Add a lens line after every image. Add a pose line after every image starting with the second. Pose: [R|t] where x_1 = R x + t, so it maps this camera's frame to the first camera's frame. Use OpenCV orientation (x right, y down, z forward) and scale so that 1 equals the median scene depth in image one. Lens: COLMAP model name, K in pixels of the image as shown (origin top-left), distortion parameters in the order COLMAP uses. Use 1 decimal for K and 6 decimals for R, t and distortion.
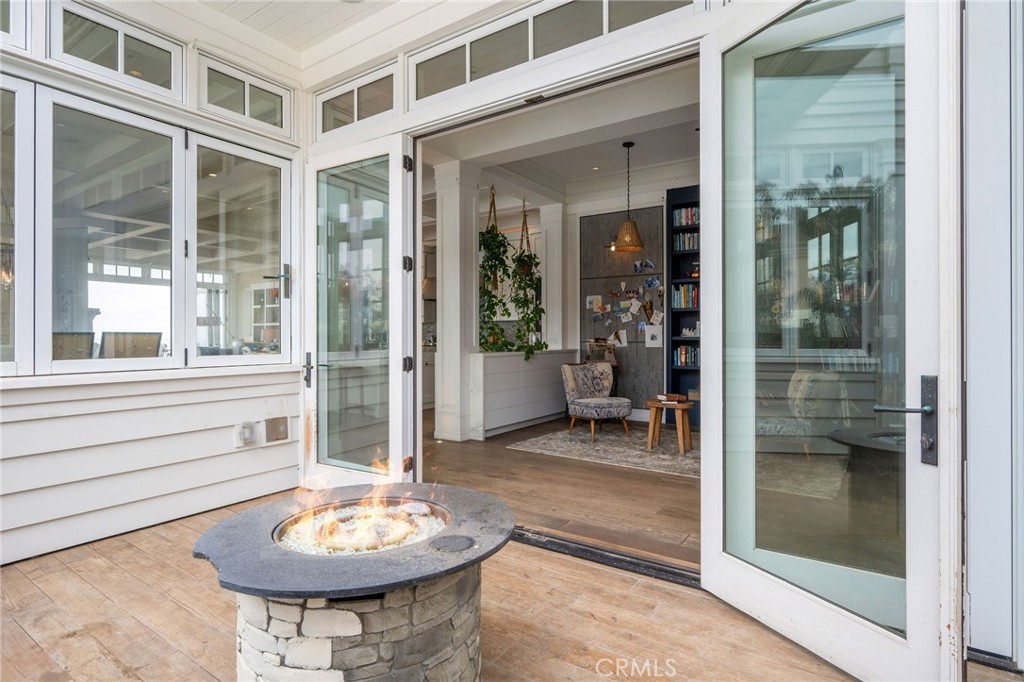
lens RADIAL K [[524.6, 0, 511.1], [0, 524.6, 335.3], [0, 0, 1]] dist [0.003165, 0.000315]
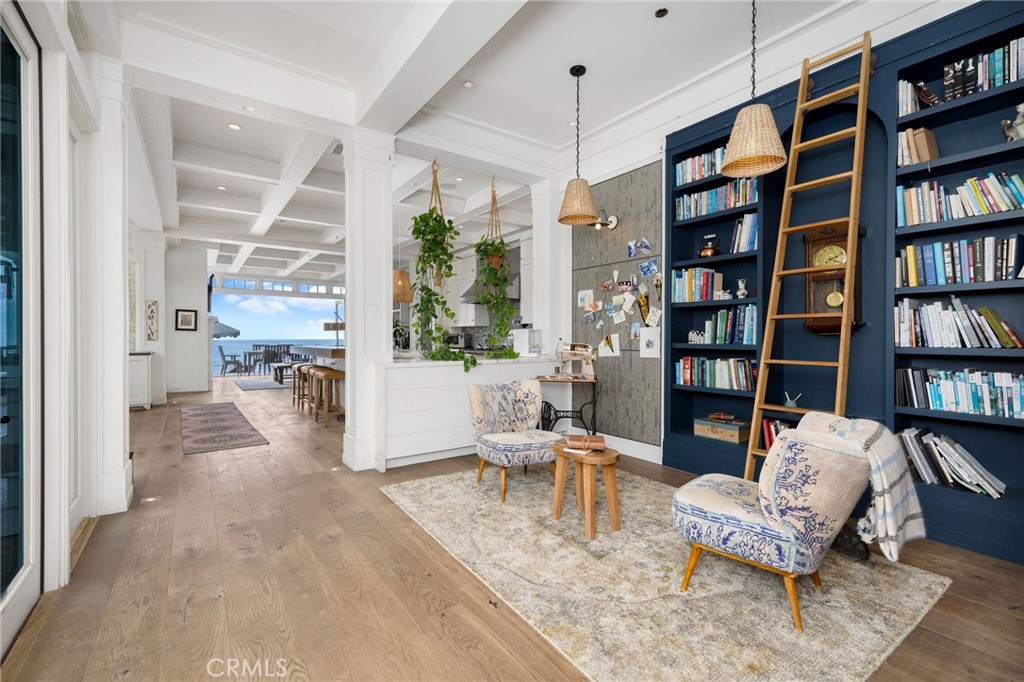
lens RADIAL K [[452.5, 0, 505.3], [0, 452.5, 342.9], [0, 0, 1]] dist [0.001459, 0.000020]
pose [[0.940550, 0.002913, -0.339643, 0.294364], [0.001323, 0.999924, 0.012239, -0.005419], [0.339653, -0.011961, 0.940475, 0.340330]]
